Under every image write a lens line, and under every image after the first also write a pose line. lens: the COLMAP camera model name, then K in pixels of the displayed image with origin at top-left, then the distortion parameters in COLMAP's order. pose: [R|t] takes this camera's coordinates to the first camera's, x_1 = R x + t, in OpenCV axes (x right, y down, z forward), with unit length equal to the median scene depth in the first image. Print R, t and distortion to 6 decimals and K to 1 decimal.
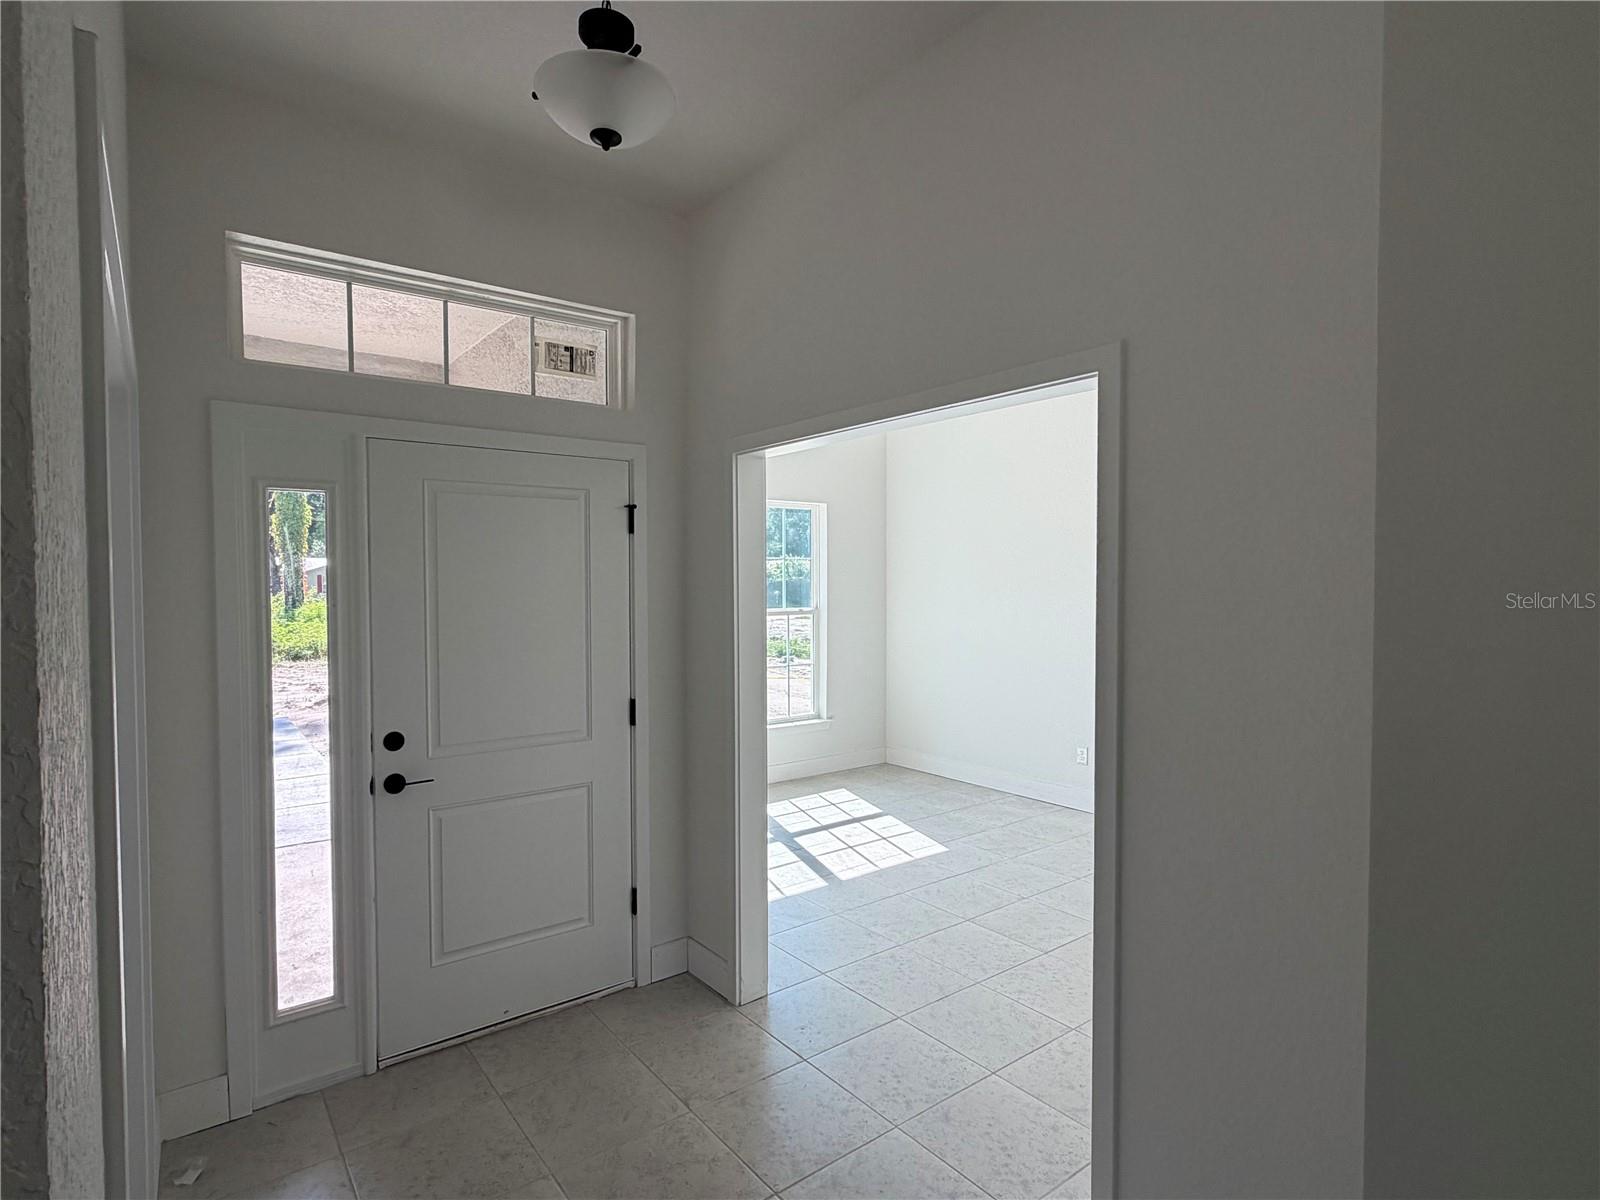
lens RADIAL K [[837.0, 0, 799.9], [0, 837.0, 600.0], [0, 0, 1]] dist [-0.002358, -0.001247]
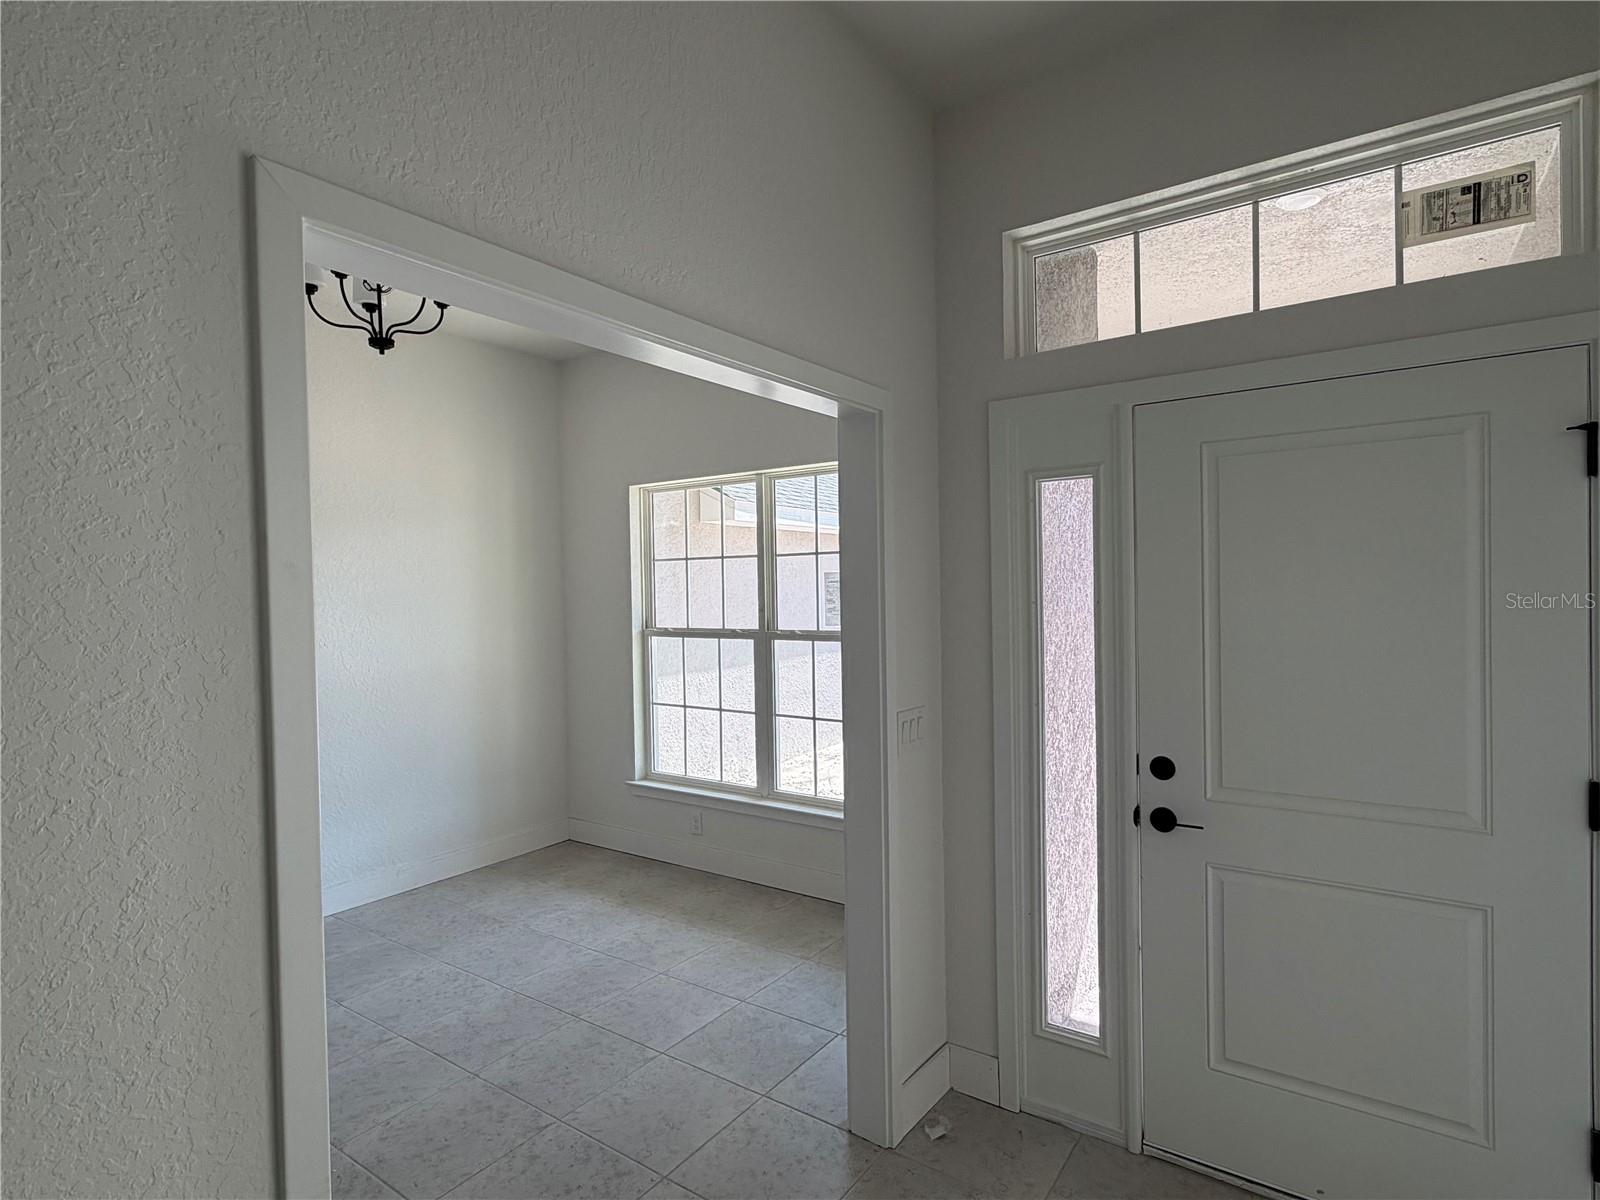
lens RADIAL K [[837.0, 0, 799.2], [0, 837.0, 596.8], [0, 0, 1]] dist [-0.002358, -0.001247]
pose [[0.291774, 0.005344, -0.956472, 0.189236], [-0.007312, 0.999968, 0.003356, 0.000414], [0.956459, 0.006014, 0.291804, 0.401516]]
